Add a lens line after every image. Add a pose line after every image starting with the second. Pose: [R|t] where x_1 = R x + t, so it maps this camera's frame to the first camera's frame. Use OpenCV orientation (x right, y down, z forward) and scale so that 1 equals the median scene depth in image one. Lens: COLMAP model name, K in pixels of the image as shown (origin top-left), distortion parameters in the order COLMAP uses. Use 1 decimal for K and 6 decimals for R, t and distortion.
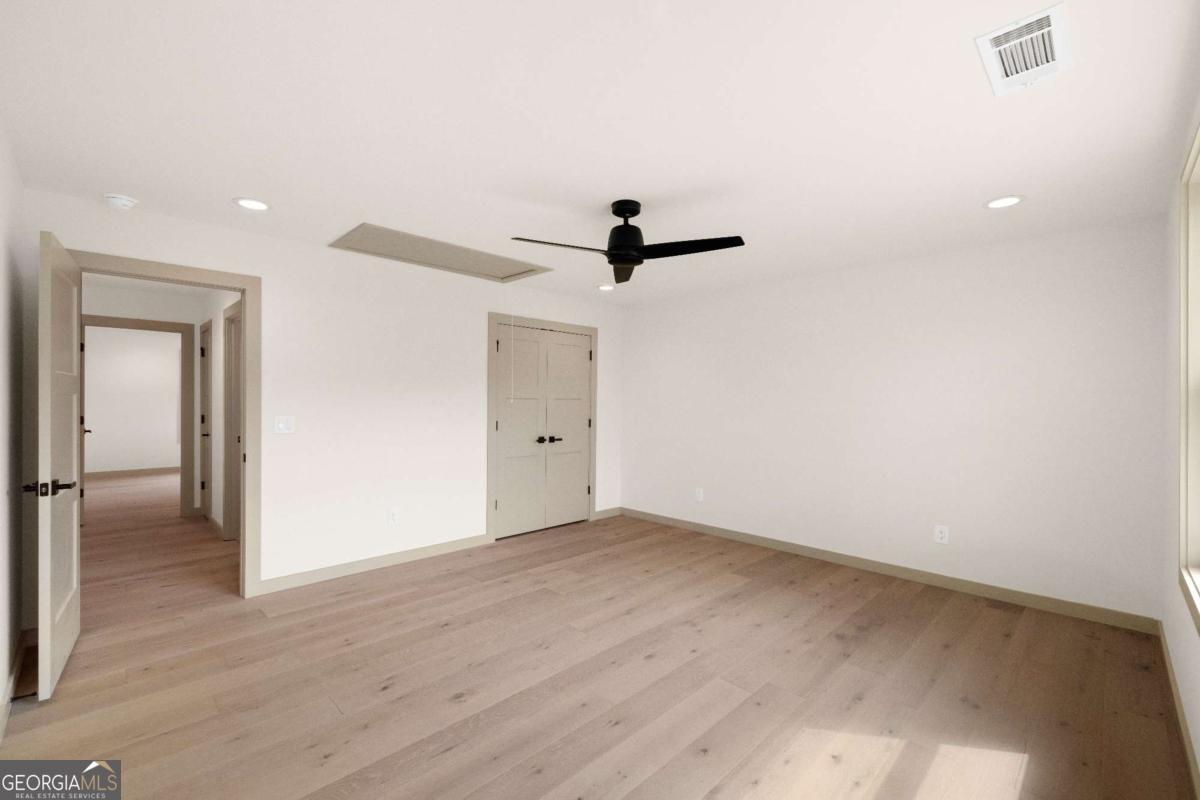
lens RADIAL K [[506.0, 0, 597.9], [0, 506.0, 398.9], [0, 0, 1]] dist [0.003223, 0.000506]
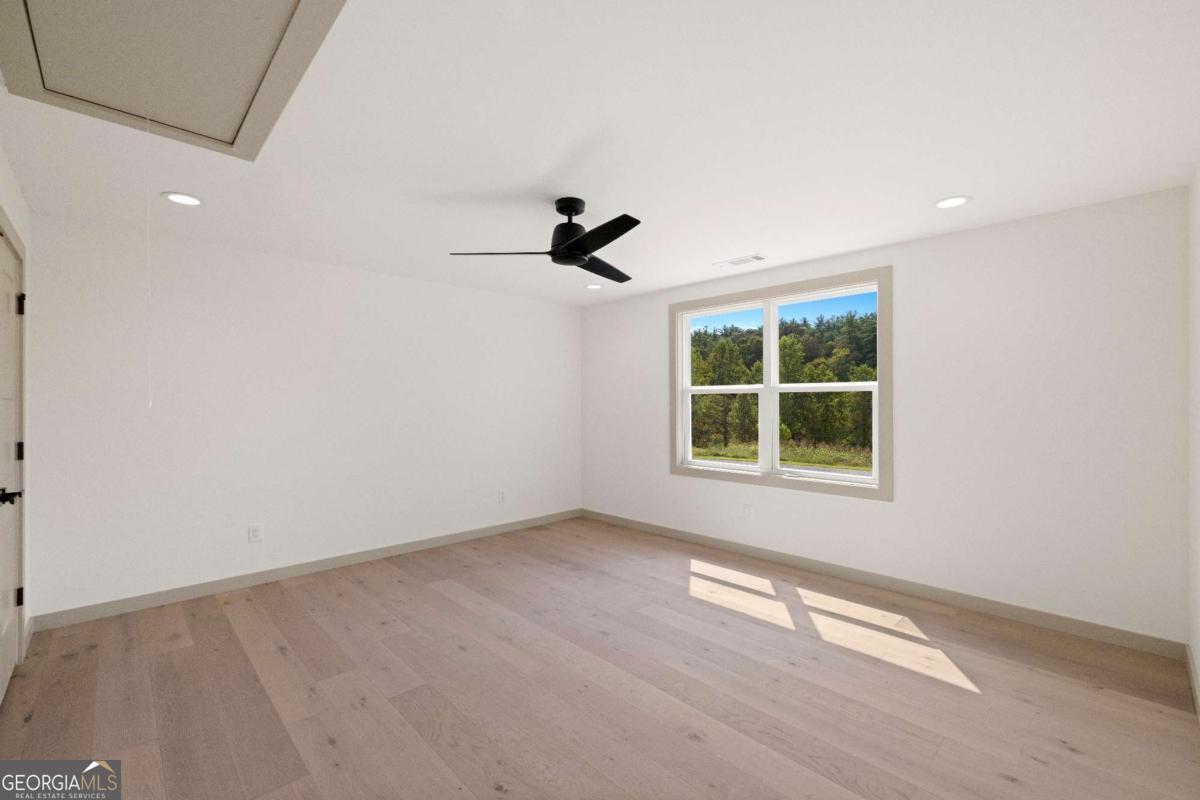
lens RADIAL K [[506.0, 0, 603.2], [0, 506.0, 395.9], [0, 0, 1]] dist [0.003223, 0.000506]
pose [[0.013784, 0.002037, 0.999903, -0.609410], [-0.001865, 0.999996, -0.002012, -0.002742], [-0.999903, -0.001838, 0.013788, 0.602828]]
